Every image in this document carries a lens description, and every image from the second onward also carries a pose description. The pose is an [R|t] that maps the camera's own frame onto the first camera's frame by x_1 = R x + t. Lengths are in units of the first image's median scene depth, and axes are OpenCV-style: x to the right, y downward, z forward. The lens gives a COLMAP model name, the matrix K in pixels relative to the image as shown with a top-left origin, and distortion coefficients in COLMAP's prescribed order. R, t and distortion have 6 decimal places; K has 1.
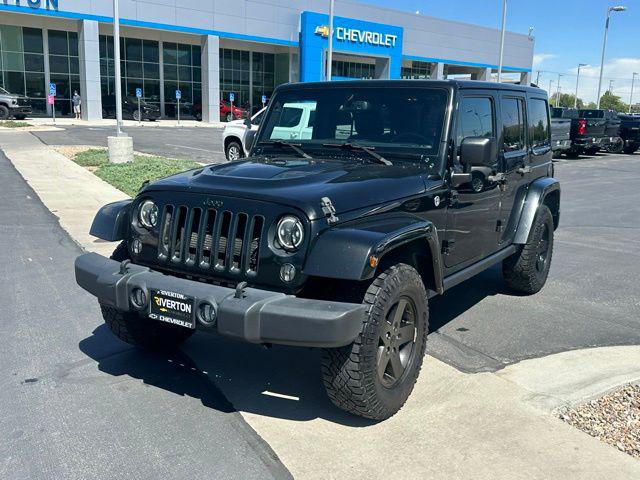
lens RADIAL K [[628.5, 0, 315.0], [0, 628.5, 238.7], [0, 0, 1]] dist [0.151034, -0.290758]
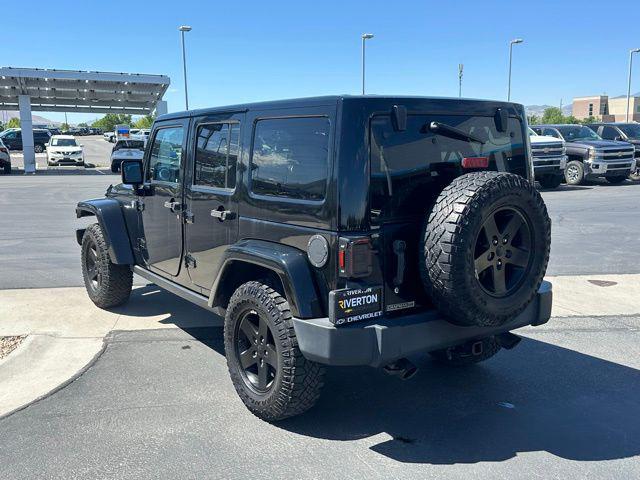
lens RADIAL K [[628.5, 0, 315.0], [0, 628.5, 238.7], [0, 0, 1]] dist [0.151034, -0.290758]
pose [[-0.366571, 0.126388, -0.921765, 1.408856], [-0.182273, 0.961776, 0.204361, -0.362159], [0.912361, 0.242926, -0.329522, 1.921589]]
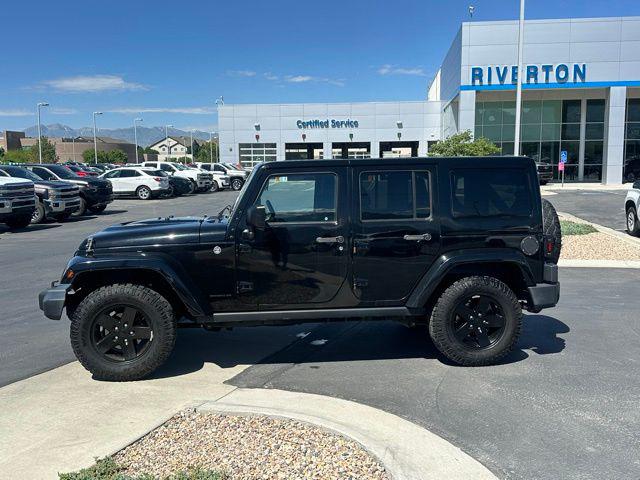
lens RADIAL K [[625.0, 0, 316.3], [0, 625.0, 233.1], [0, 0, 1]] dist [0.184195, -0.395938]
pose [[0.639317, 0.047576, -0.767470, 1.436900], [-0.128335, 0.990687, -0.045492, -0.064568], [0.758158, 0.127577, 0.639469, 0.287998]]
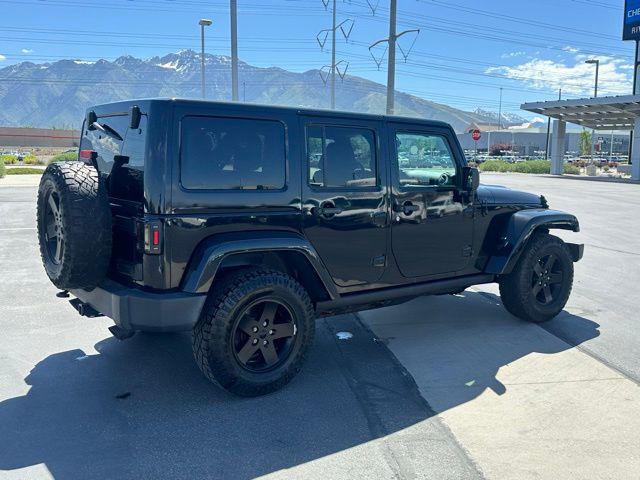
lens RADIAL K [[628.5, 0, 315.0], [0, 628.5, 238.7], [0, 0, 1]] dist [0.151034, -0.290758]
pose [[-0.933780, -0.082970, 0.348097, -0.298951], [0.032135, 0.949377, 0.312490, -0.516378], [-0.356403, 0.302983, -0.883843, 2.683382]]
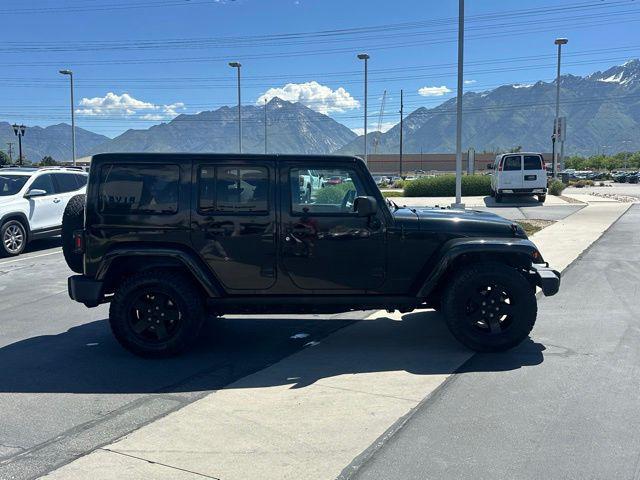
lens RADIAL K [[625.0, 0, 316.3], [0, 625.0, 233.1], [0, 0, 1]] dist [0.184195, -0.395938]
pose [[-0.527258, -0.097340, 0.844111, -1.334732], [0.157802, 0.964918, 0.209839, -0.476951], [-0.834924, 0.243842, -0.493400, 2.189169]]
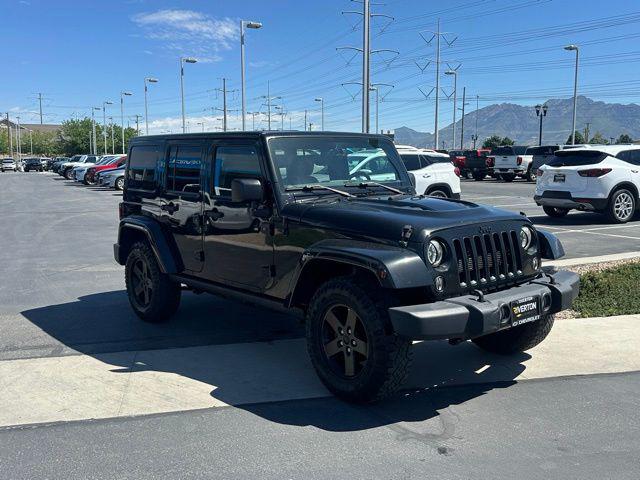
lens RADIAL K [[625.0, 0, 316.3], [0, 625.0, 233.1], [0, 0, 1]] dist [0.184195, -0.395938]
pose [[0.305619, -0.136272, 0.942352, -1.299963], [0.200712, 0.976687, 0.076143, -0.190368], [-0.930759, 0.165870, 0.325846, 0.799713]]
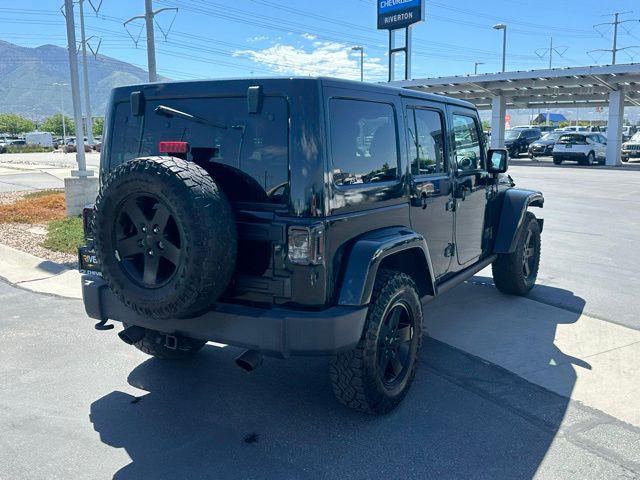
lens RADIAL K [[628.5, 0, 315.0], [0, 628.5, 238.7], [0, 0, 1]] dist [0.151034, -0.290758]
pose [[-0.999749, -0.015257, -0.016380, 0.284377], [-0.019928, 0.939898, 0.340874, -0.505673], [0.010195, 0.341115, -0.939966, 2.668432]]
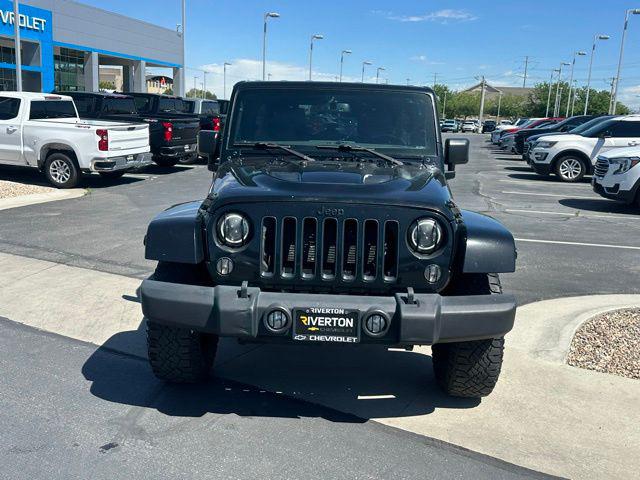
lens RADIAL K [[628.5, 0, 315.0], [0, 628.5, 238.7], [0, 0, 1]] dist [0.151034, -0.290758]
pose [[0.854273, -0.088910, 0.512165, -0.600304], [0.083078, 0.995952, 0.034322, -0.045009], [-0.513143, 0.013229, 0.858201, 0.166586]]
